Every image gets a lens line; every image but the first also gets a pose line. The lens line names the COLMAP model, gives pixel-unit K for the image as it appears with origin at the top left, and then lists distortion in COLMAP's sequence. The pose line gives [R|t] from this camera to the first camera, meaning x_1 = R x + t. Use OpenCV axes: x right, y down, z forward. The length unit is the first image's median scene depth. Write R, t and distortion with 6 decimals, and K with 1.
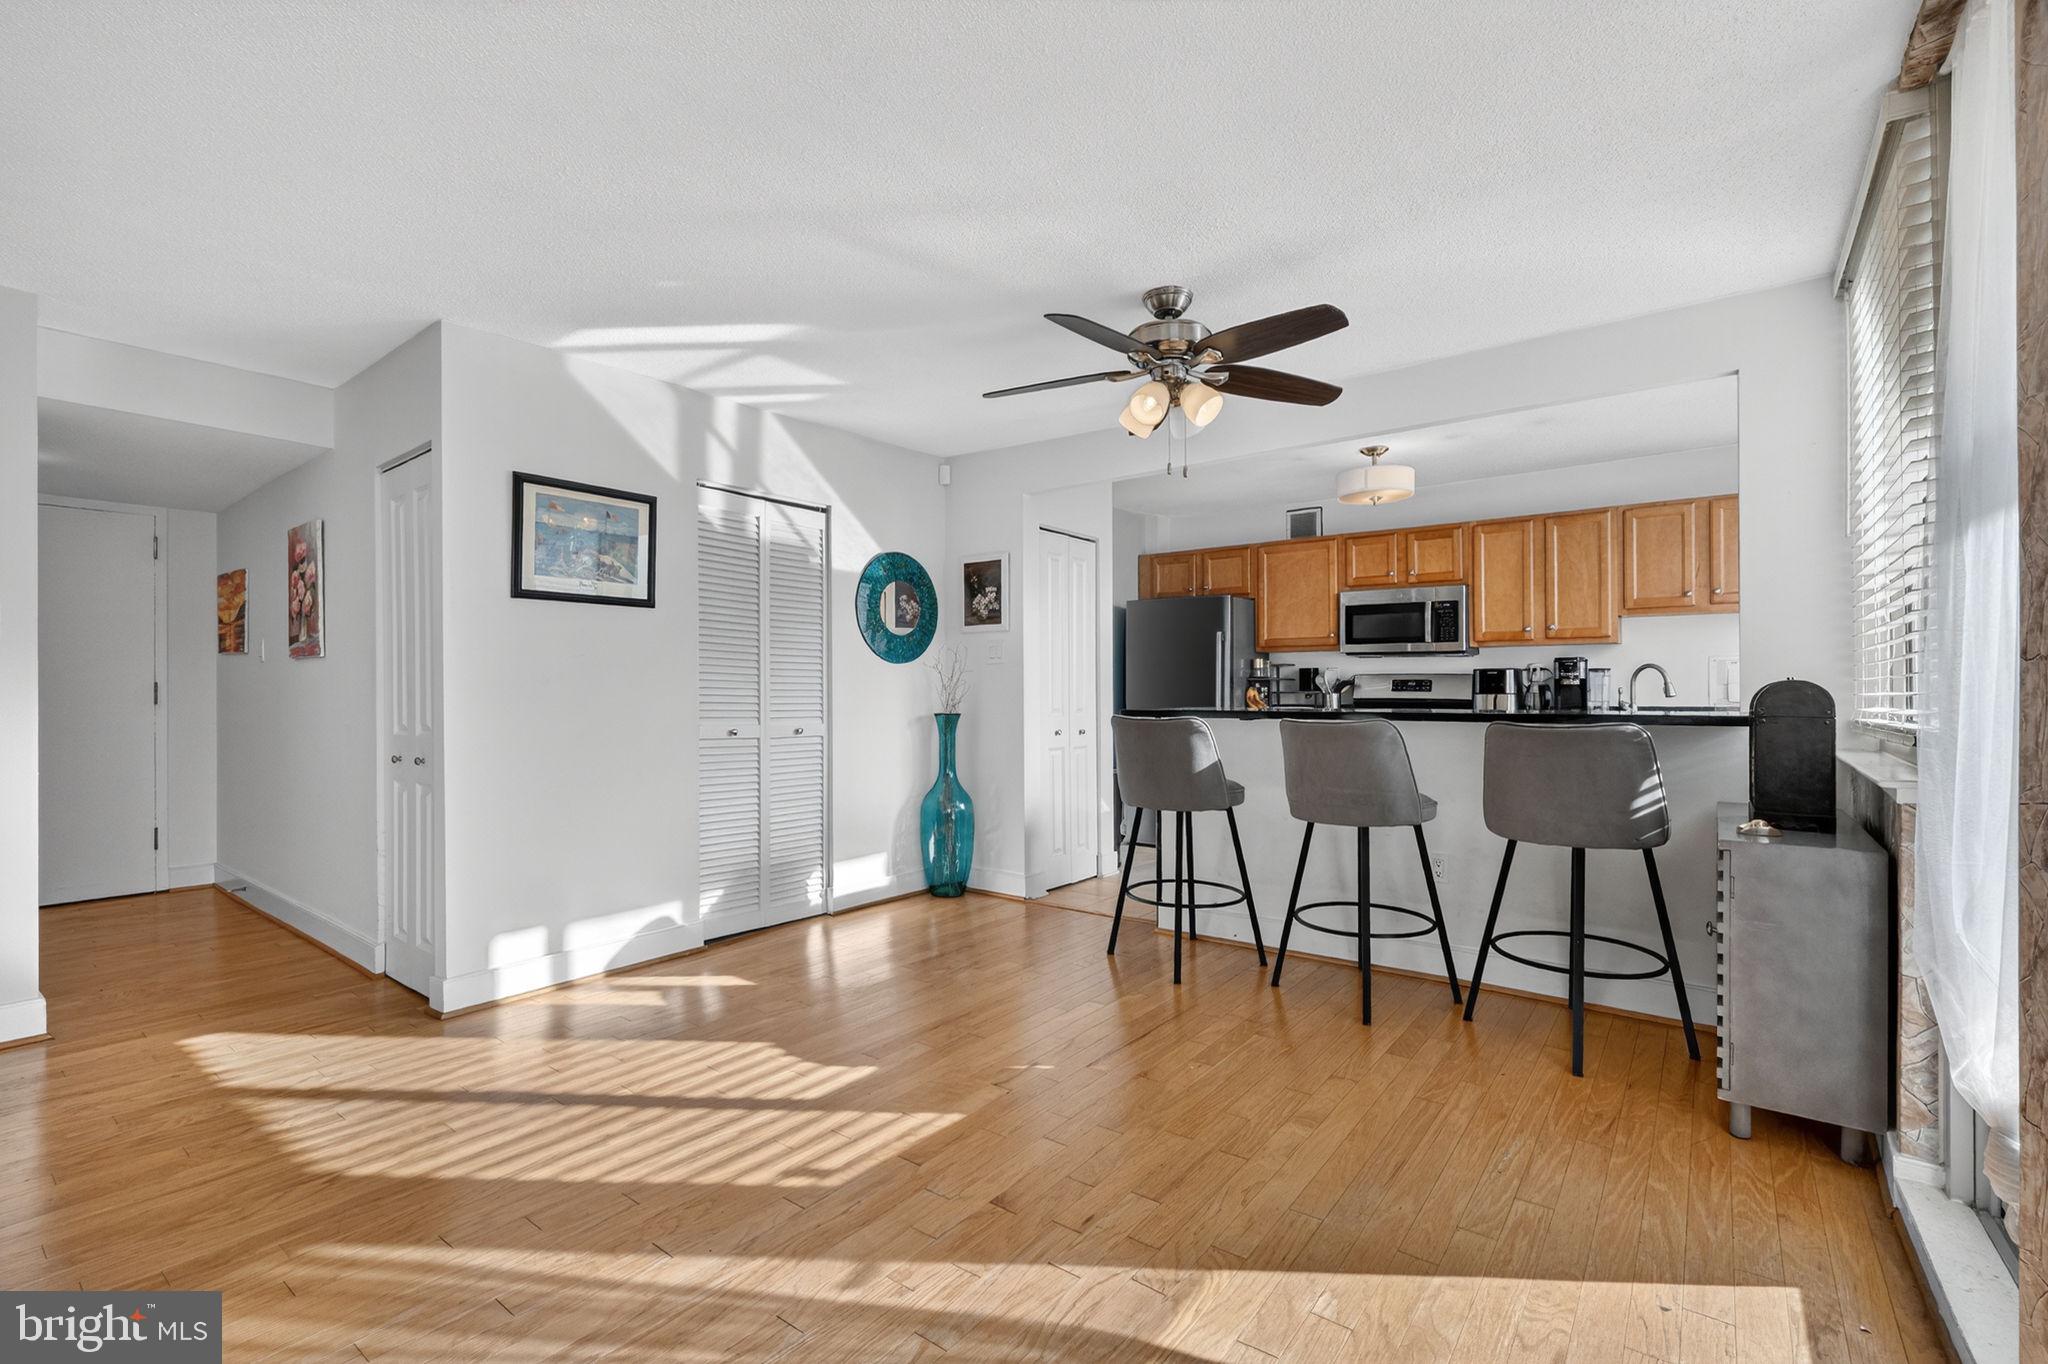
lens RADIAL K [[890.4, 0, 1016.0], [0, 890.4, 686.0], [0, 0, 1]] dist [-0.001600, -0.000286]
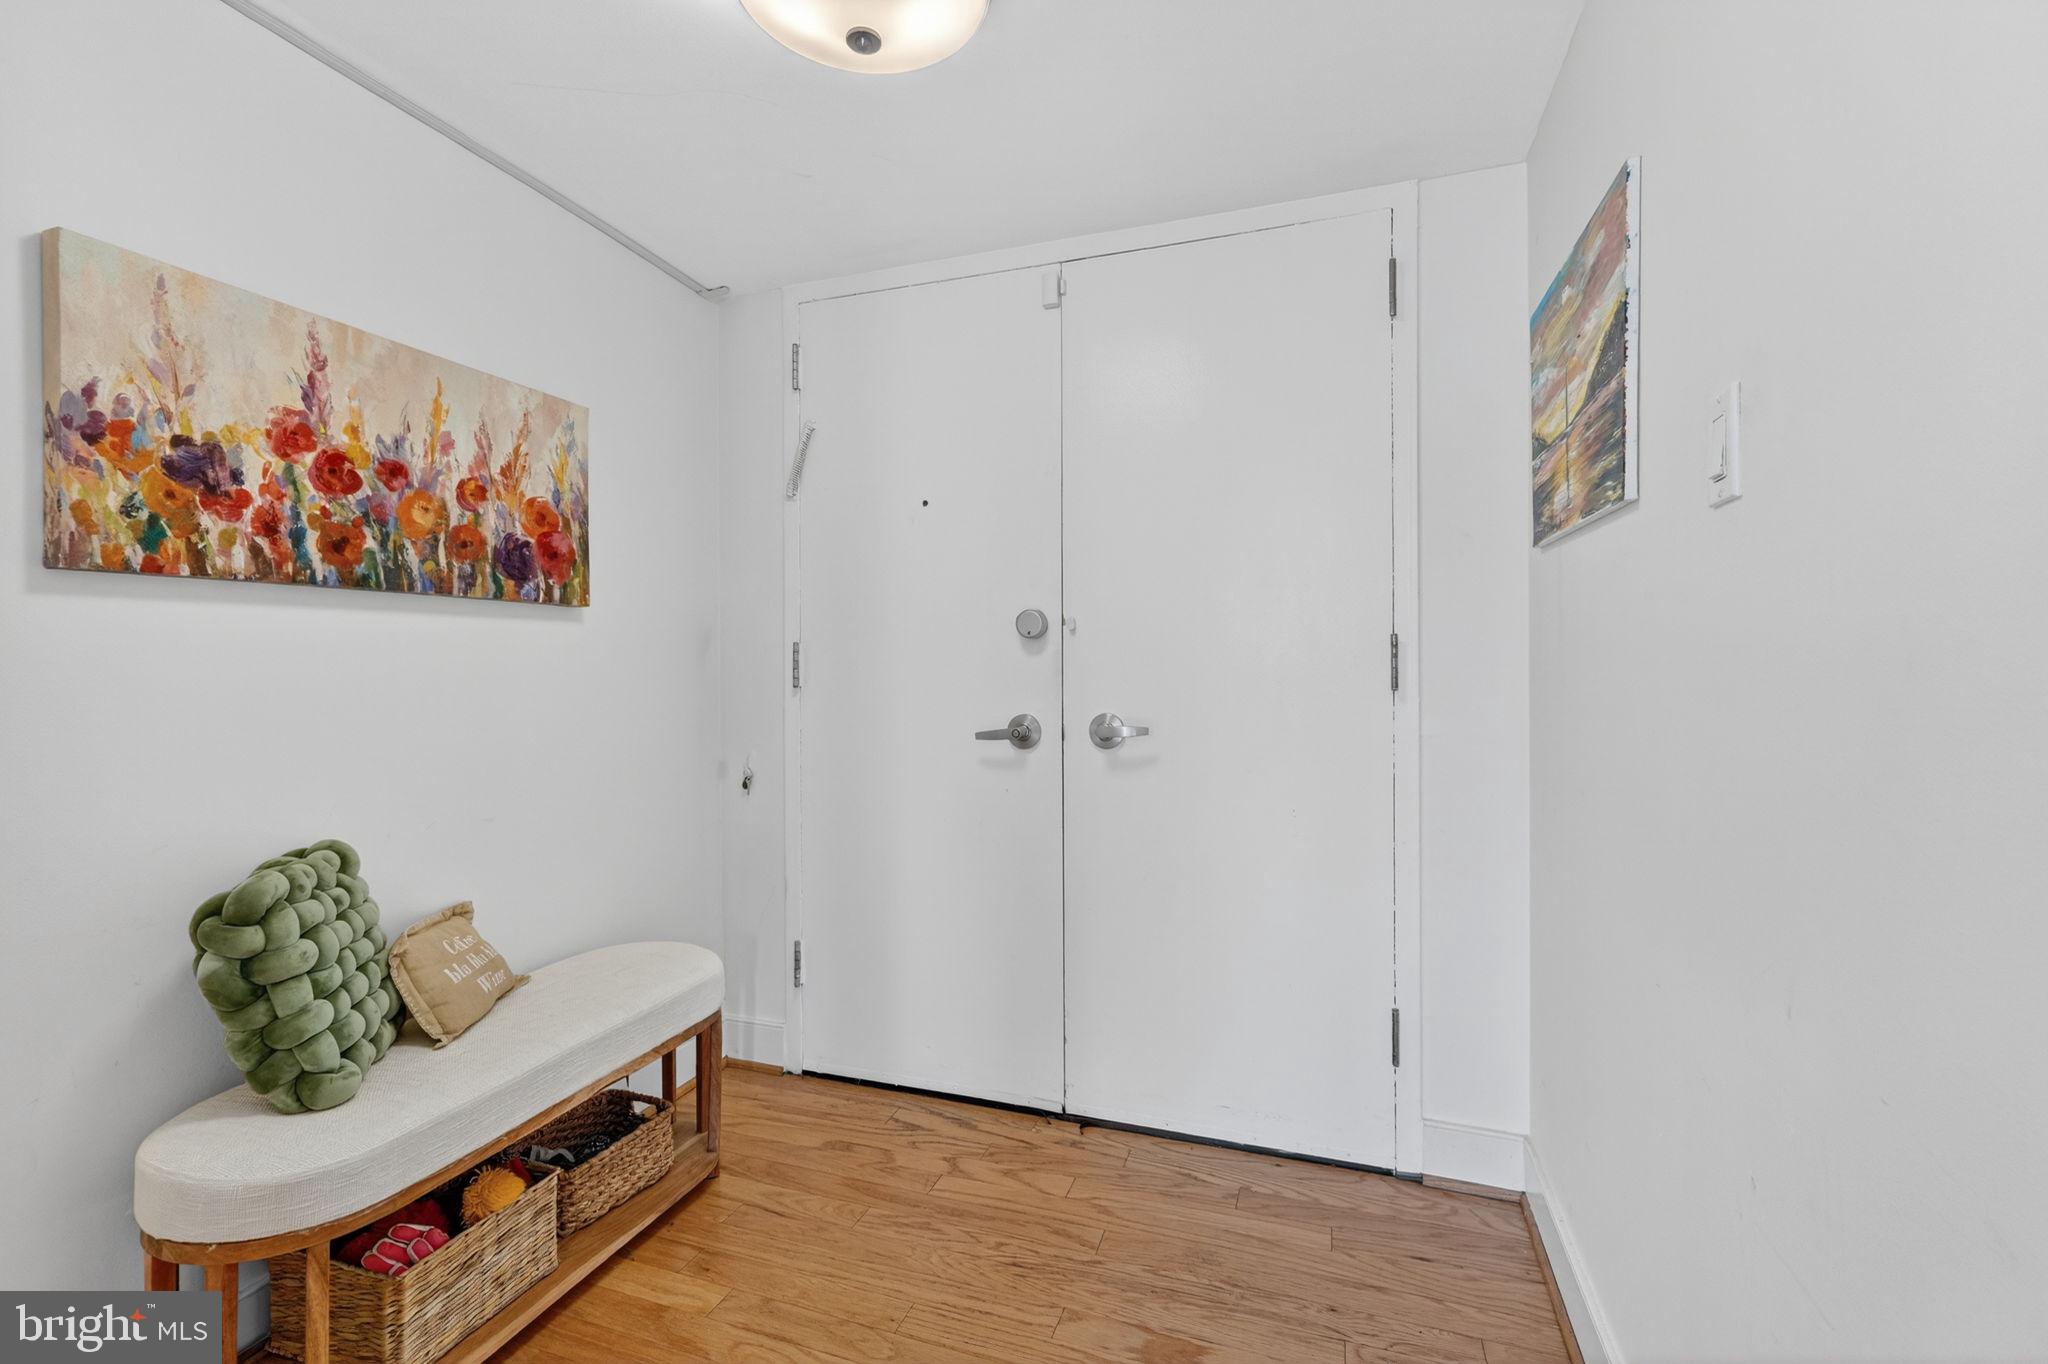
lens RADIAL K [[890.4, 0, 1016.3], [0, 890.4, 678.3], [0, 0, 1]] dist [-0.001600, -0.000286]
pose [[0.313150, 0.001631, -0.949702, -0.471136], [-0.002748, 0.999996, 0.000811, 0.005909], [0.949700, 0.002356, 0.313153, 0.523744]]
